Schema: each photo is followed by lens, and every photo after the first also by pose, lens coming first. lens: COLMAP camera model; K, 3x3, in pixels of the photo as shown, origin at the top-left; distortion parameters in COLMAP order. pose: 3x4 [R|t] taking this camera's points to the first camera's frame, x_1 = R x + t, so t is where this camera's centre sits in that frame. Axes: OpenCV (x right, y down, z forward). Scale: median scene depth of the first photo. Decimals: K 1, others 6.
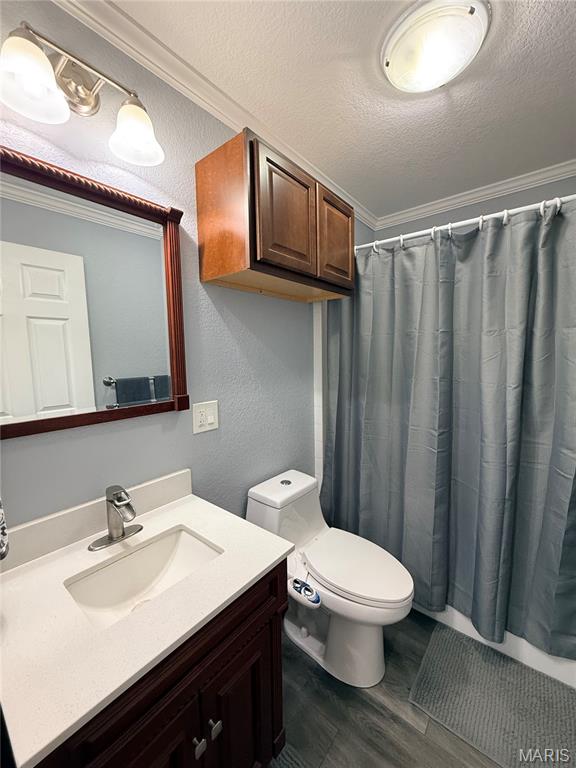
lens RADIAL K [[307.7, 0, 288.9], [0, 307.7, 380.8], [0, 0, 1]] dist [0.001375, 0.000415]
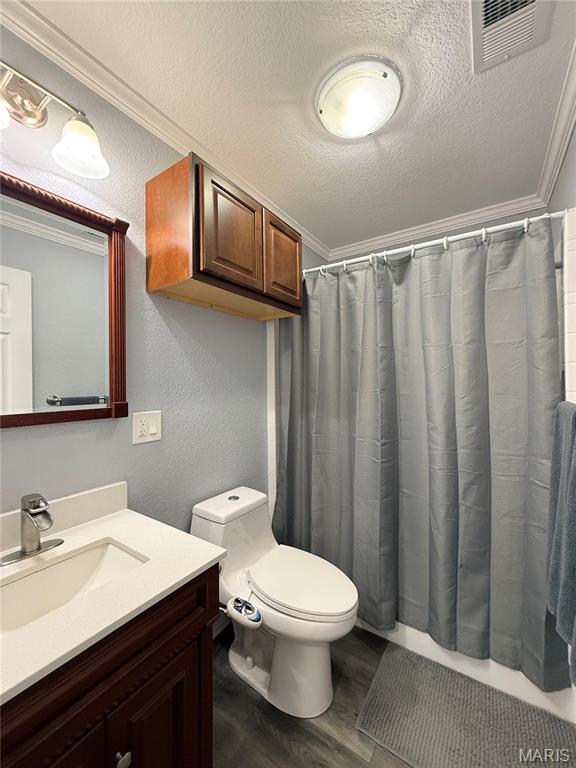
lens RADIAL K [[307.7, 0, 288.9], [0, 307.7, 380.8], [0, 0, 1]] dist [0.001375, 0.000415]
pose [[0.995494, 0.007537, 0.094527, 0.084046], [0.002033, 0.994911, -0.100742, 0.072283], [-0.094806, 0.100480, 0.990412, -0.021360]]
